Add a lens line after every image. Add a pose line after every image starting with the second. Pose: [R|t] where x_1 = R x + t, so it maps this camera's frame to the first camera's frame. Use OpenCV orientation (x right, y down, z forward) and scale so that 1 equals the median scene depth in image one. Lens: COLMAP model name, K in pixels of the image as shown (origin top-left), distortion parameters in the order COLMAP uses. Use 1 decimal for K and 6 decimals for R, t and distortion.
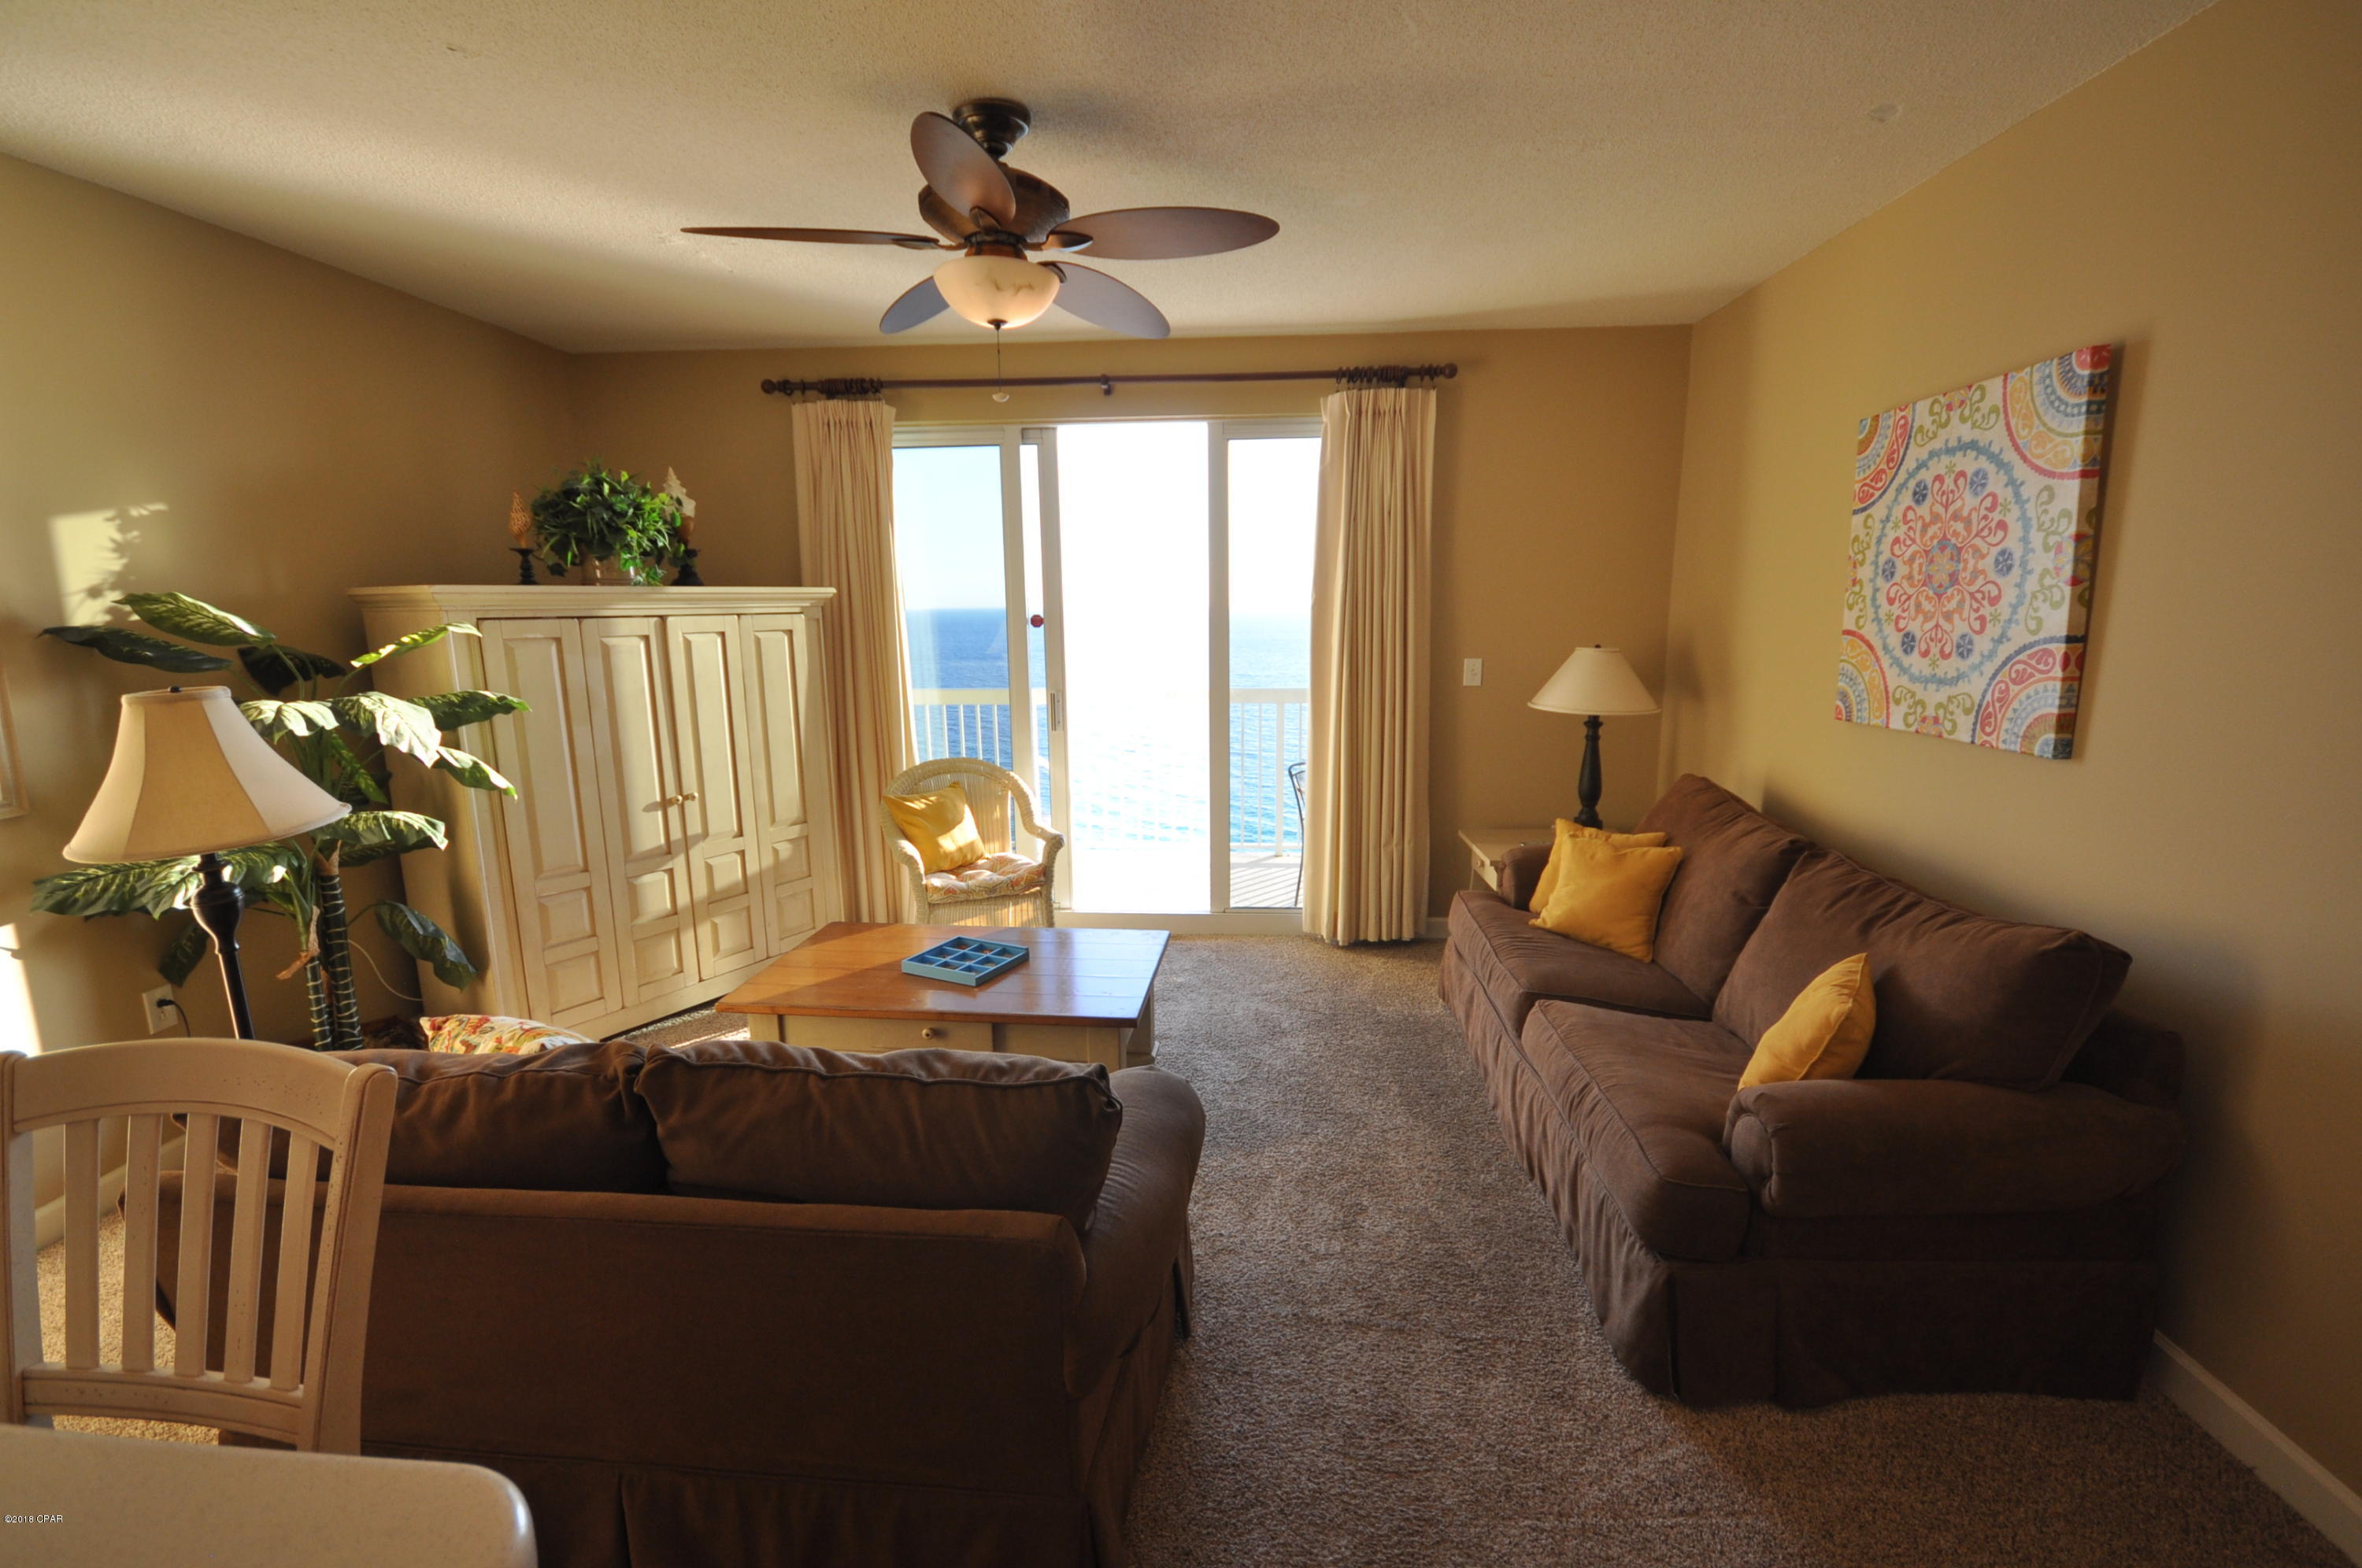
lens RADIAL K [[1026.3, 0, 1174.4], [0, 1026.3, 795.4], [0, 0, 1]] dist [0.018549, -0.014294]
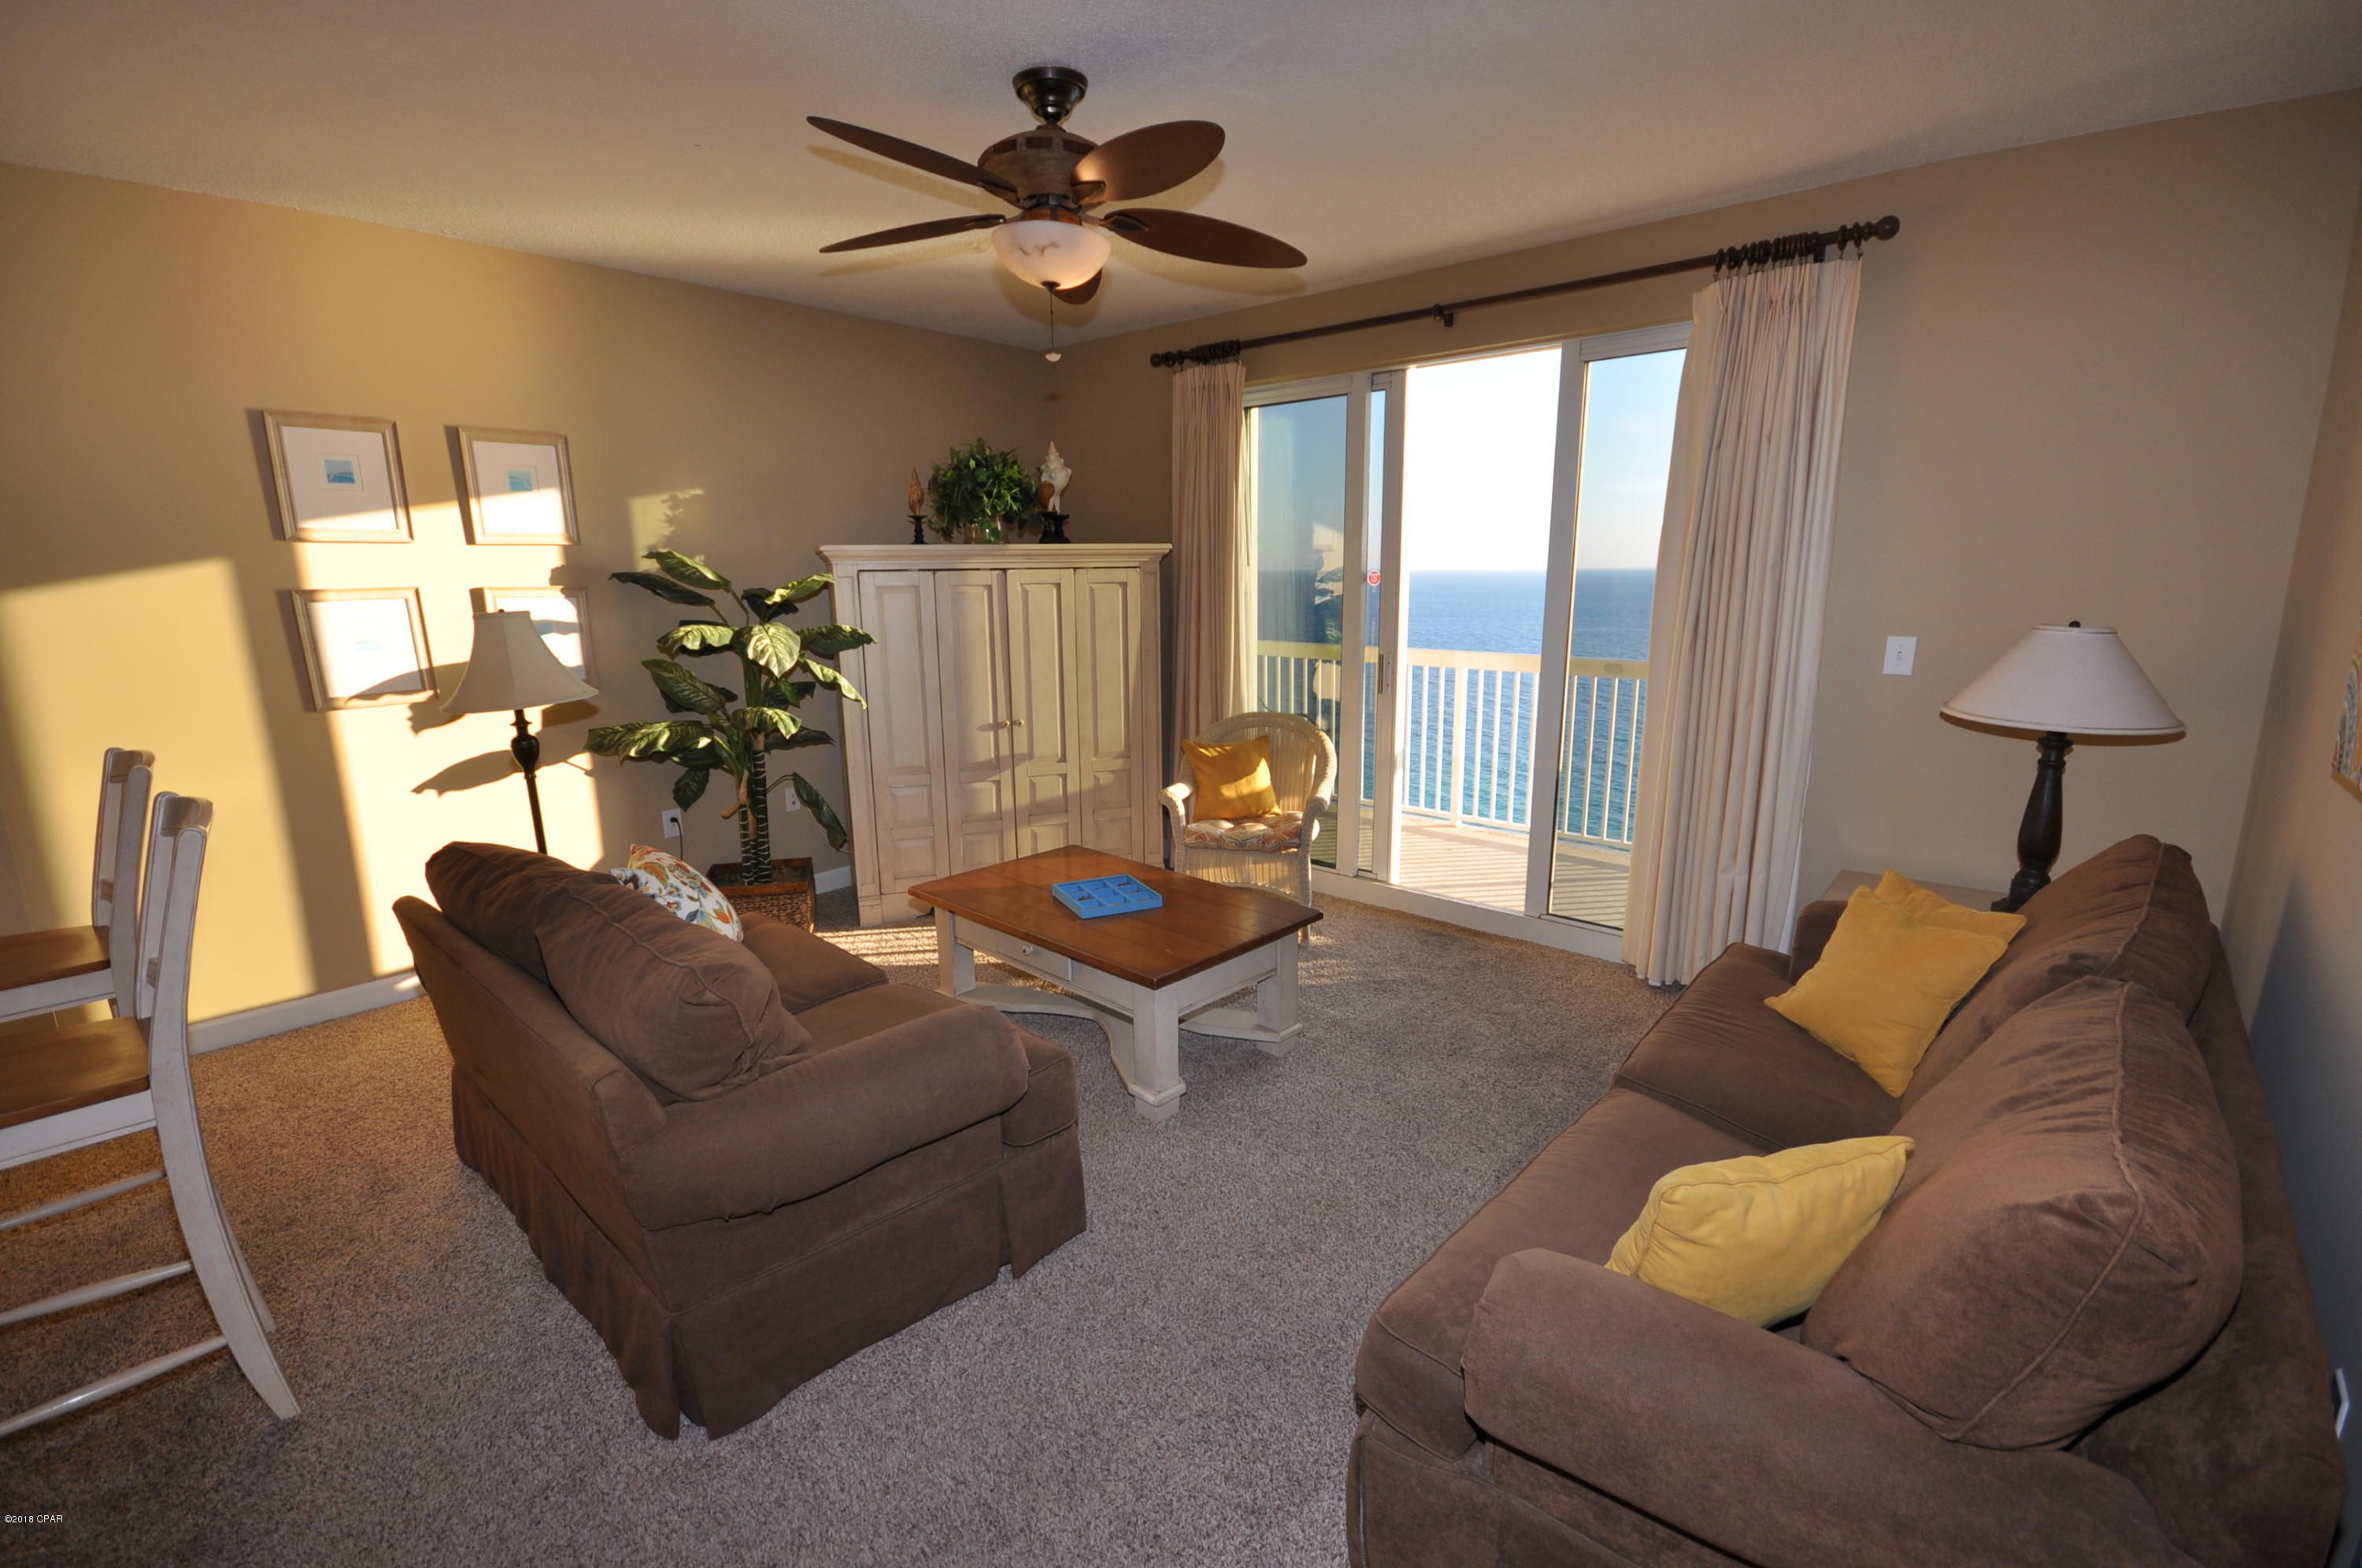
lens RADIAL K [[1026.3, 0, 1174.4], [0, 1026.3, 795.4], [0, 0, 1]] dist [0.018549, -0.014294]
pose [[0.799465, 0.134802, -0.585392, 0.469140], [-0.112392, 0.990854, 0.074678, -0.029886], [0.590104, 0.006091, 0.807304, 0.183608]]
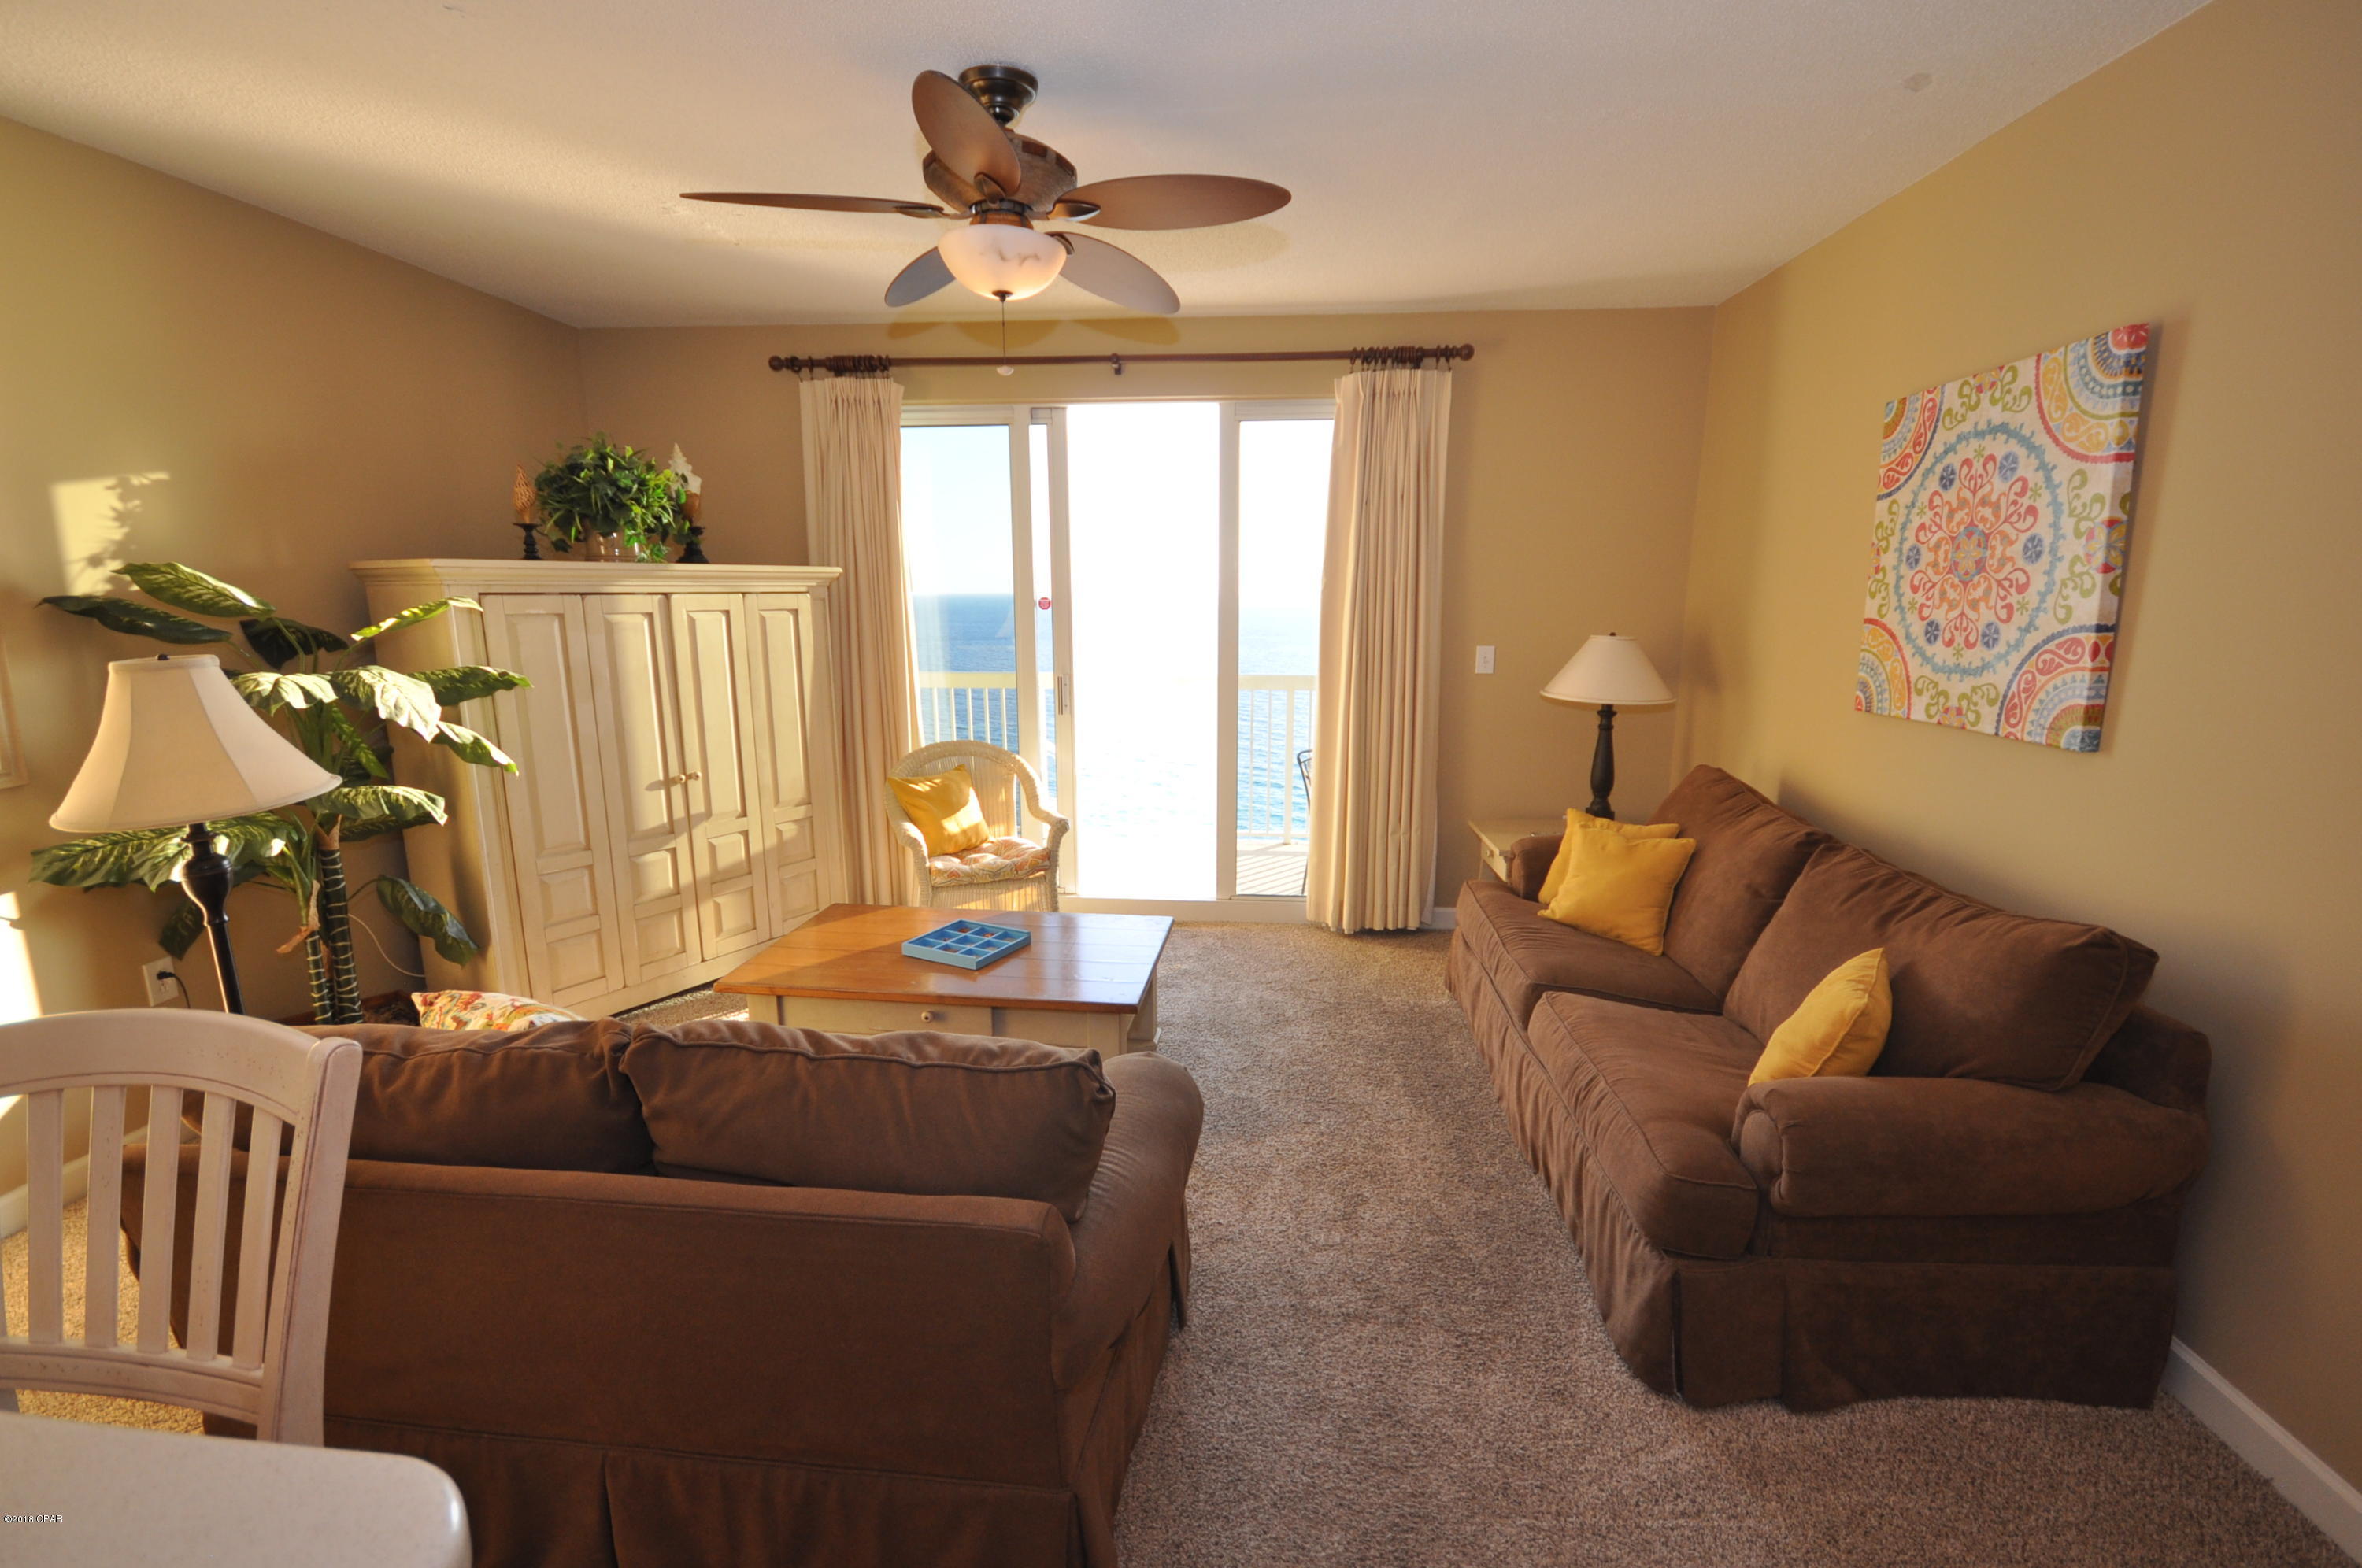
lens RADIAL K [[1026.3, 0, 1174.4], [0, 1026.3, 795.4], [0, 0, 1]] dist [0.018549, -0.014294]
pose [[0.999871, 0.011977, -0.010665, 0.006184], [-0.011853, 0.999862, 0.011620, 0.003652], [0.010802, -0.011492, 0.999876, 0.012763]]
